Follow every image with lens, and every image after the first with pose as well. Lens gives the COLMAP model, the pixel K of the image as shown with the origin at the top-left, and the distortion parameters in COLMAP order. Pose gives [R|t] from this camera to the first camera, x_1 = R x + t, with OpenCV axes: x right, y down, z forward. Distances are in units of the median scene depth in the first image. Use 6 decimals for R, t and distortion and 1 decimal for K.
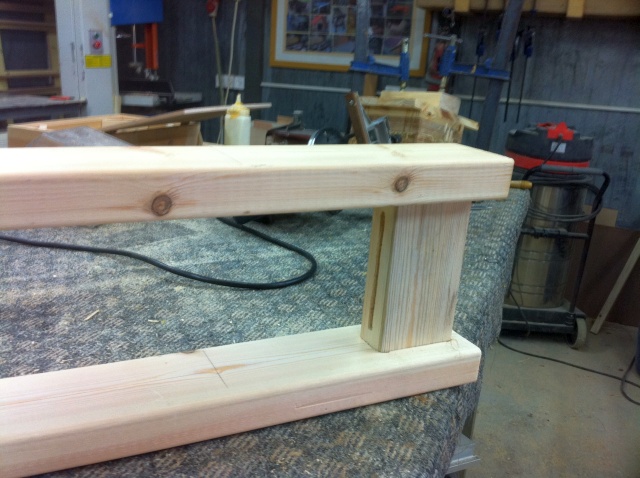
lens RADIAL K [[645.4, 0, 314.2], [0, 645.4, 245.1], [0, 0, 1]] dist [0.018708, 0.000000]
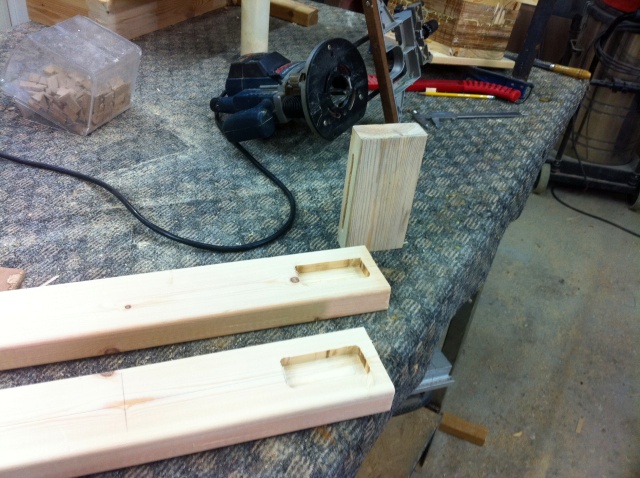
lens RADIAL K [[645.4, 0, 319.1], [0, 645.4, 242.0], [0, 0, 1]] dist [0.018708, 0.000000]
pose [[0.986729, 0.113688, -0.115936, 0.154222], [-0.065188, 0.931283, 0.358416, -0.270323], [0.148717, -0.346102, 0.926335, 0.082522]]
